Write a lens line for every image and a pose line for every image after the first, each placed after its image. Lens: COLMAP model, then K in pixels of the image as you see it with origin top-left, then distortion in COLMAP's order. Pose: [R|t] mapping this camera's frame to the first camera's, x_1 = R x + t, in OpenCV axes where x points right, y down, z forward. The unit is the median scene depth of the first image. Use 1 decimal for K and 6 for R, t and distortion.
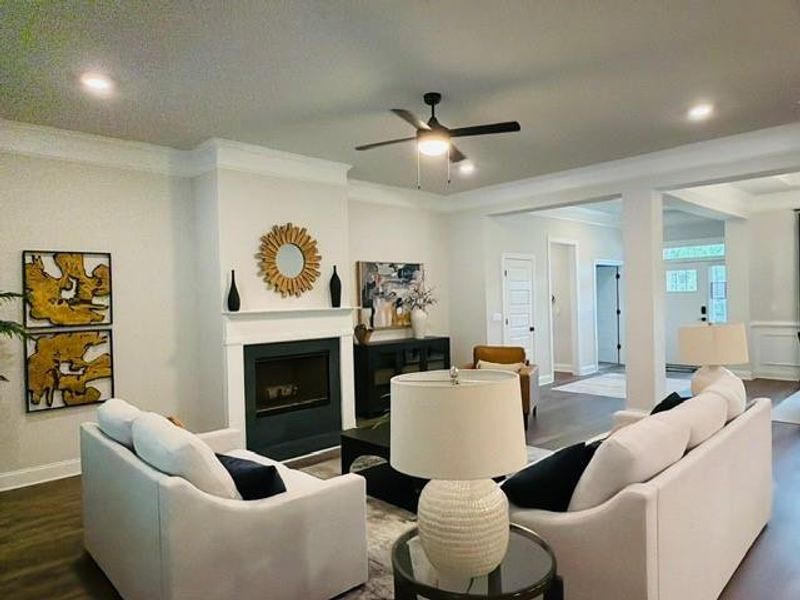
lens RADIAL K [[522.4, 0, 395.2], [0, 522.4, 297.7], [0, 0, 1]] dist [0.007887, 0.002032]
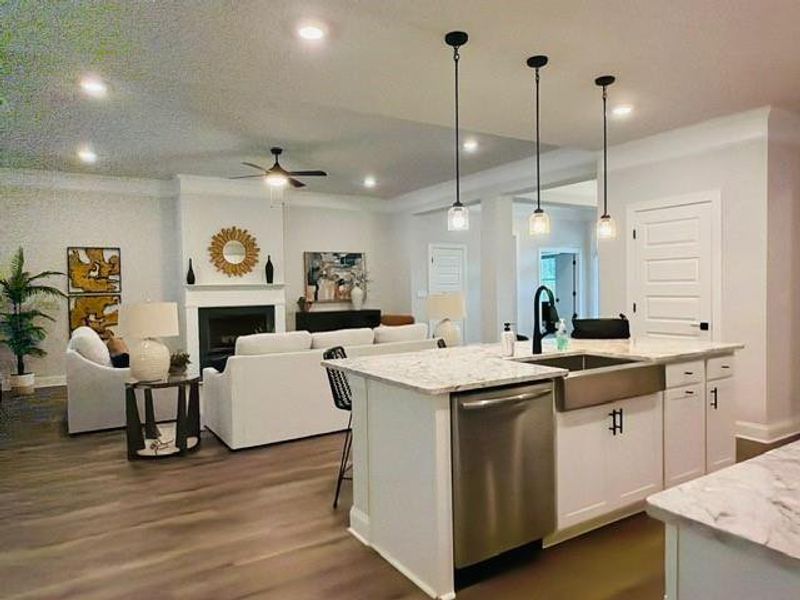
lens RADIAL K [[522.4, 0, 405.0], [0, 522.4, 301.5], [0, 0, 1]] dist [0.007887, 0.002032]
pose [[0.980941, 0.012092, -0.193928, 0.579053], [-0.006126, 0.999490, 0.031332, 0.021308], [0.194208, -0.029546, 0.980515, -0.382911]]
